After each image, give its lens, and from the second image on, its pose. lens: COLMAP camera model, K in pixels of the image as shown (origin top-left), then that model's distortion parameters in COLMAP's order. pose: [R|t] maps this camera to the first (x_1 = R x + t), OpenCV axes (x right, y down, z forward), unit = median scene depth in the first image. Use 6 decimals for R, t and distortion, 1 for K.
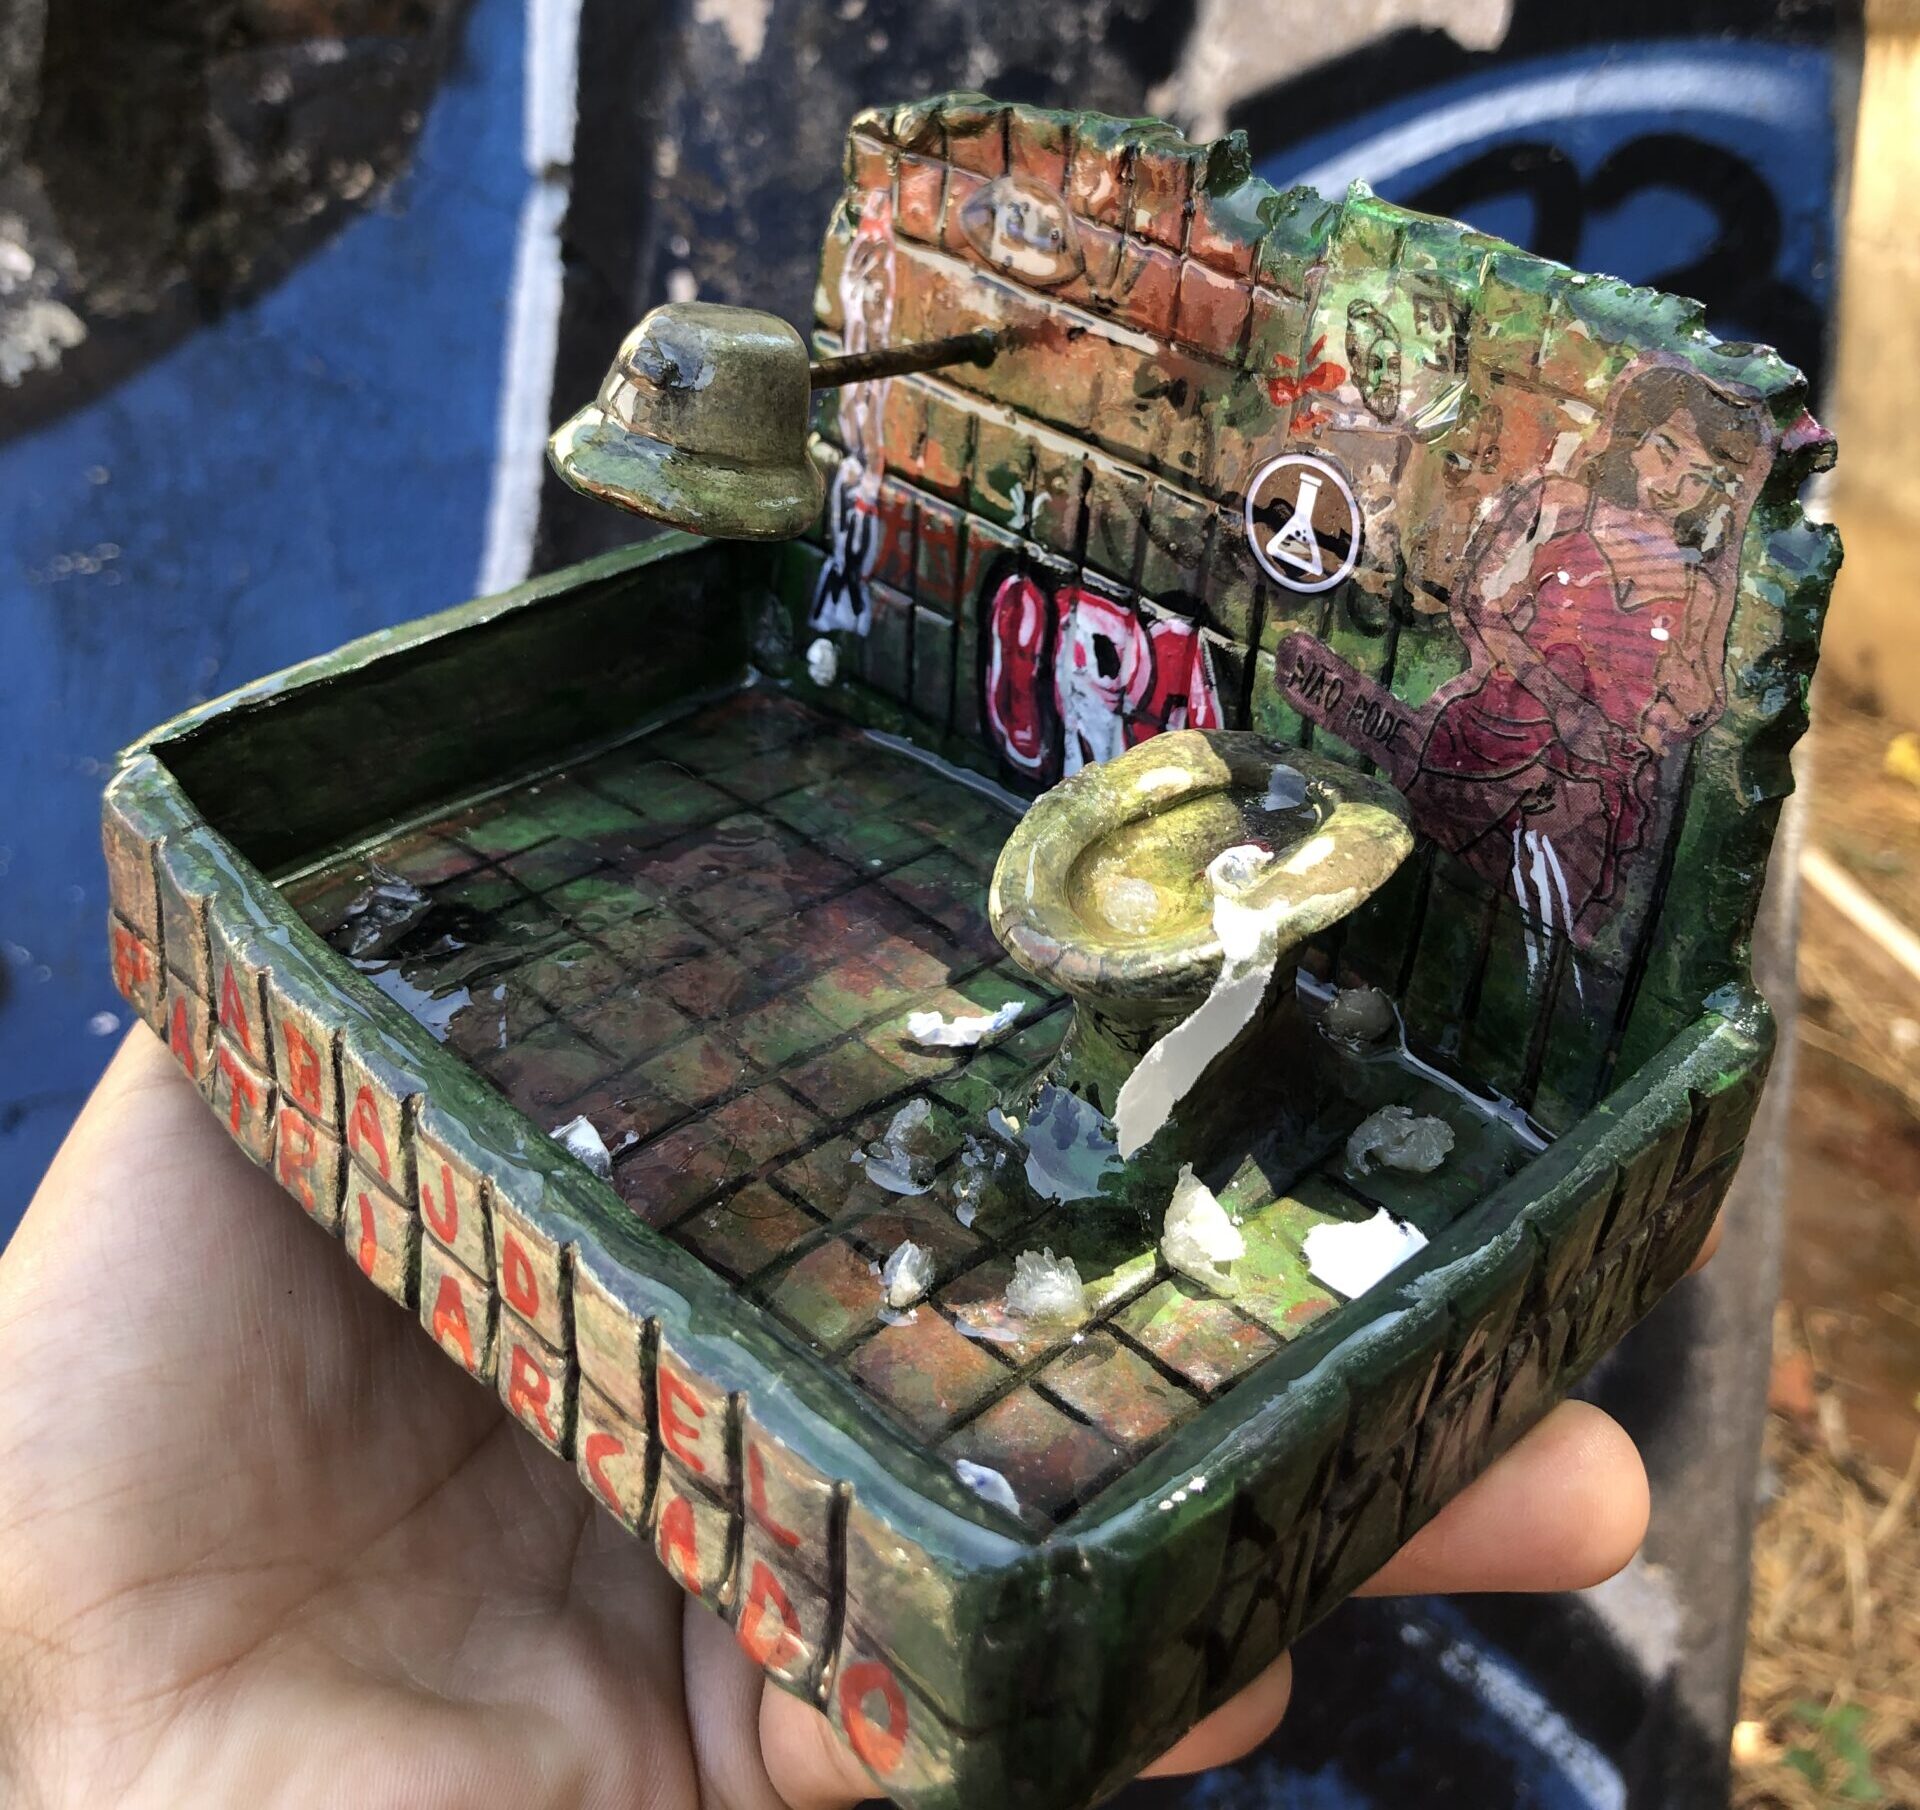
lens RADIAL K [[2002.4, 0, 883.2], [0, 2002.4, 388.1], [0, 0, 1]] dist [-0.058248, 0.000000]
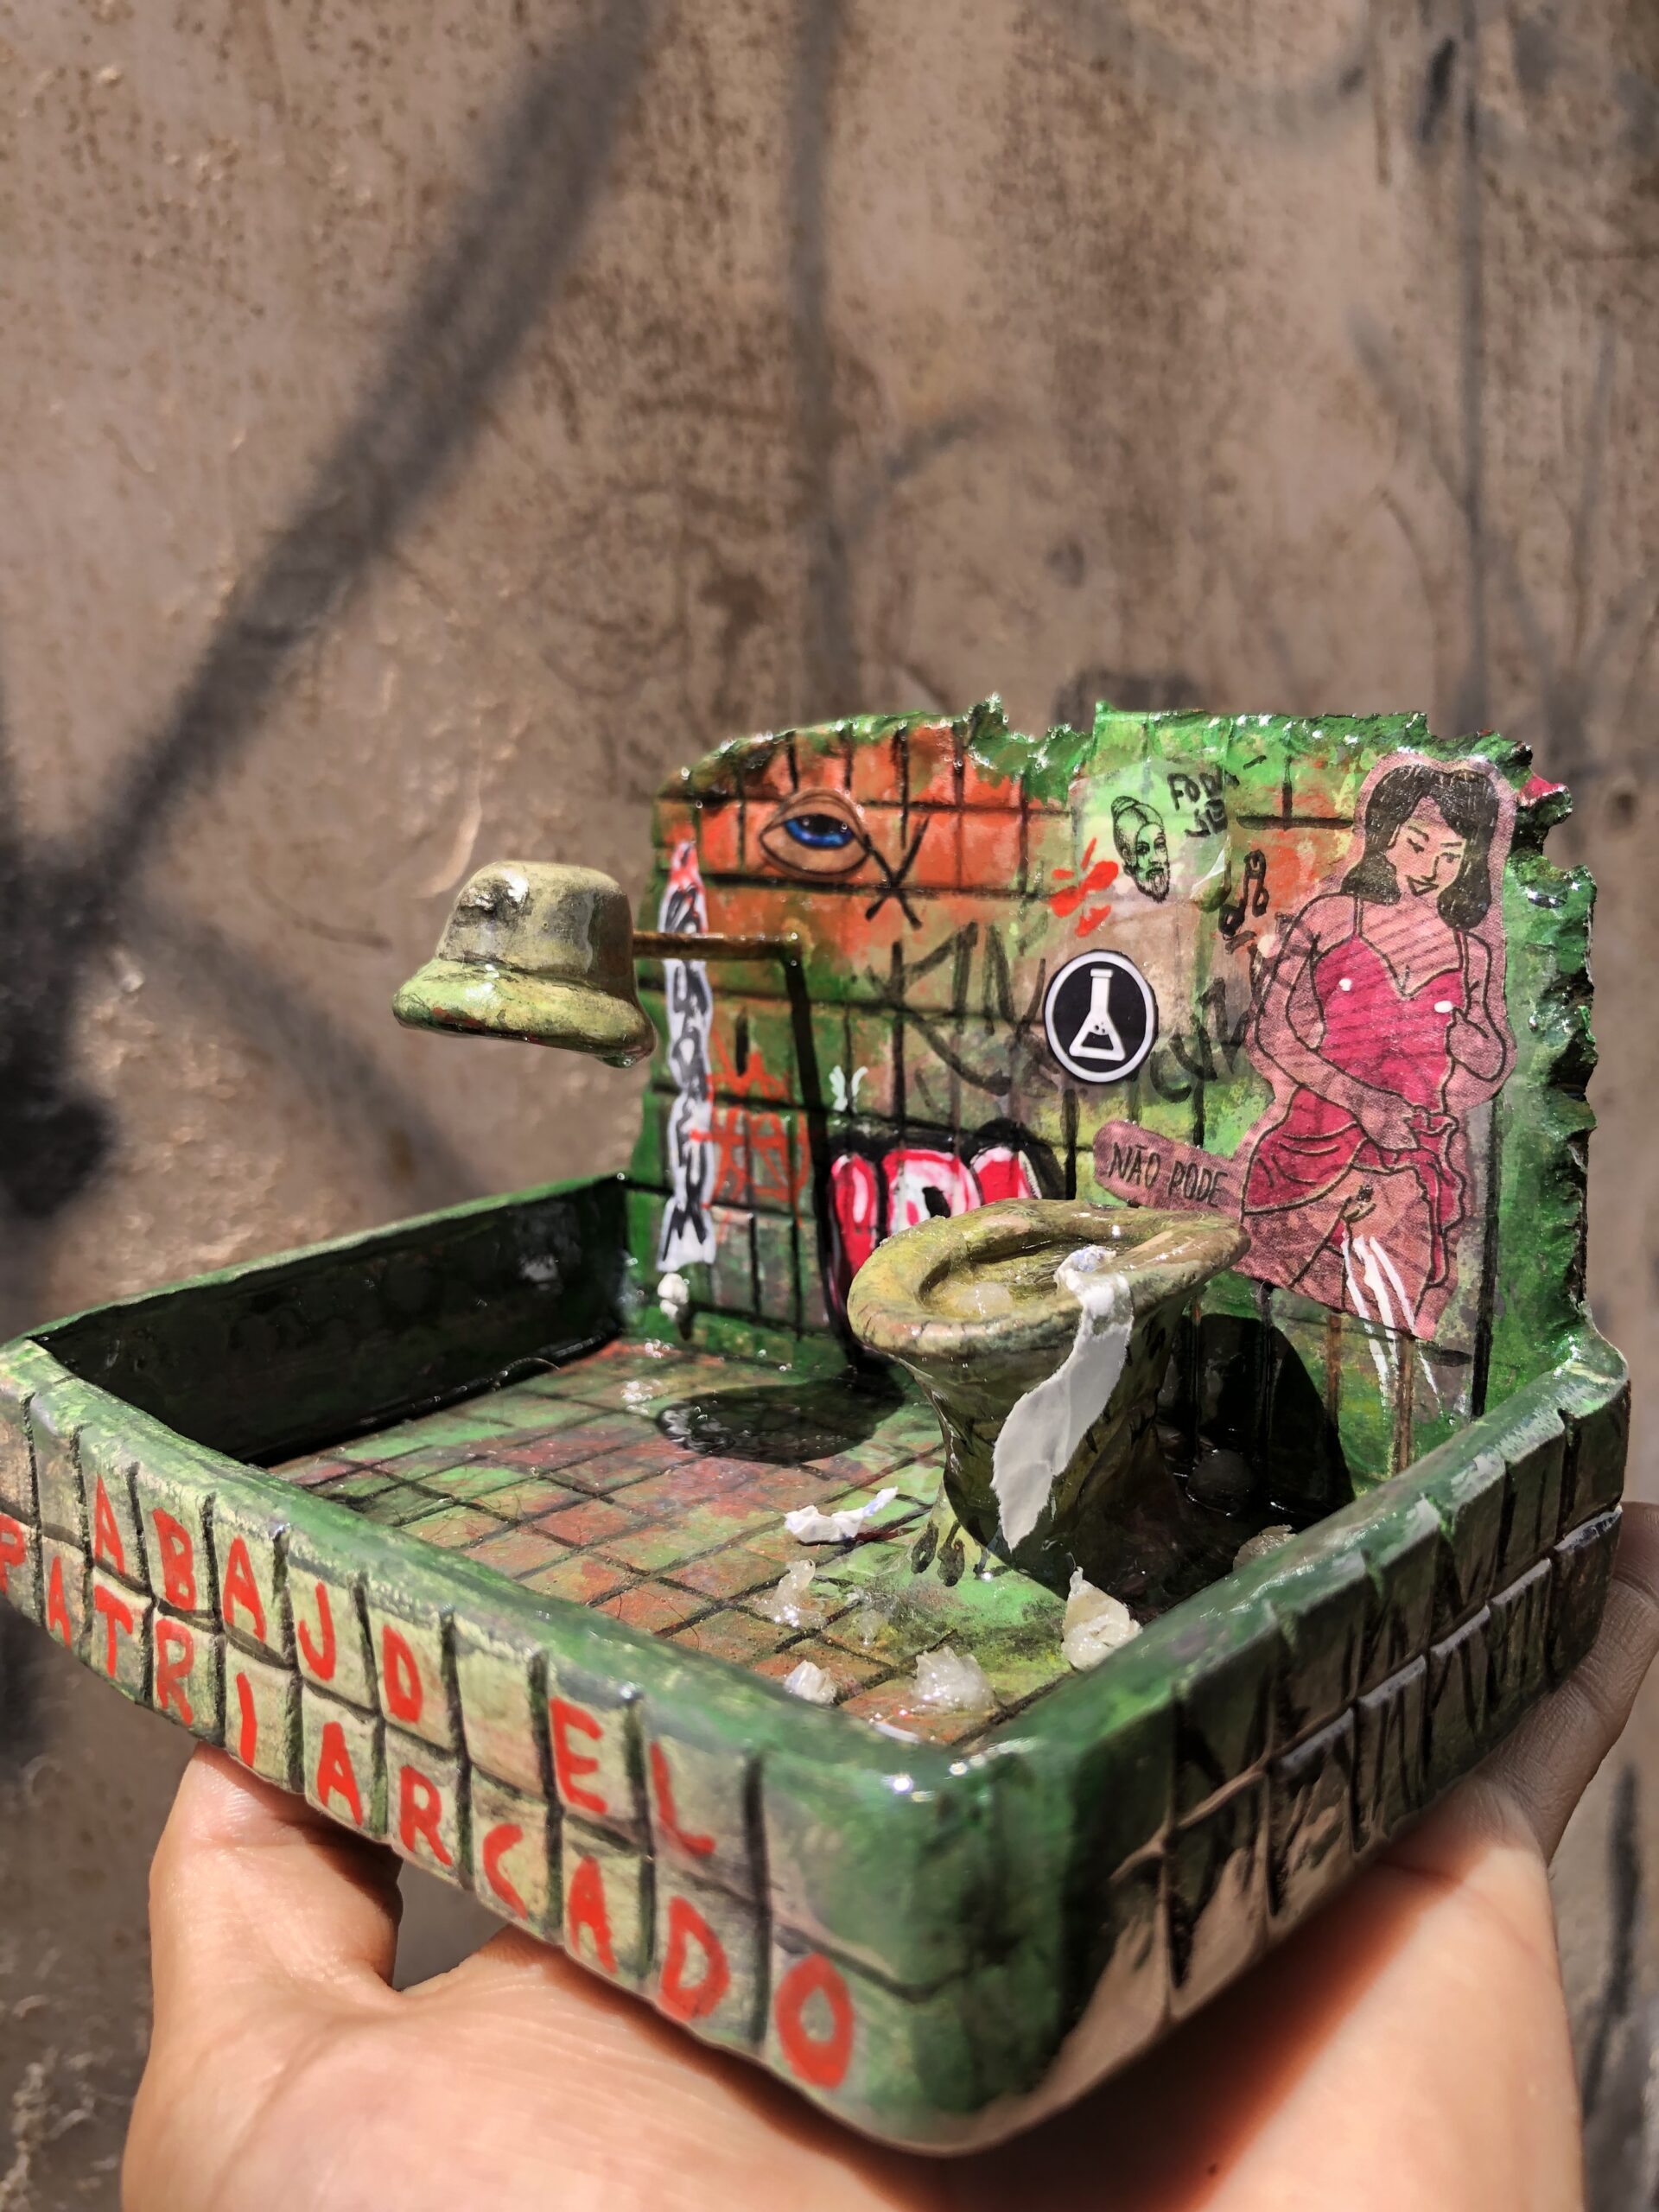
lens RADIAL K [[1754.5, 0, 757.7], [0, 1754.5, 1028.3], [0, 0, 1]] dist [-0.041825, -0.023143]
pose [[0.994627, -0.095765, 0.039317, -0.012810], [0.101973, 0.971788, -0.212674, 0.278978], [-0.017841, 0.215541, 0.976332, 0.086784]]
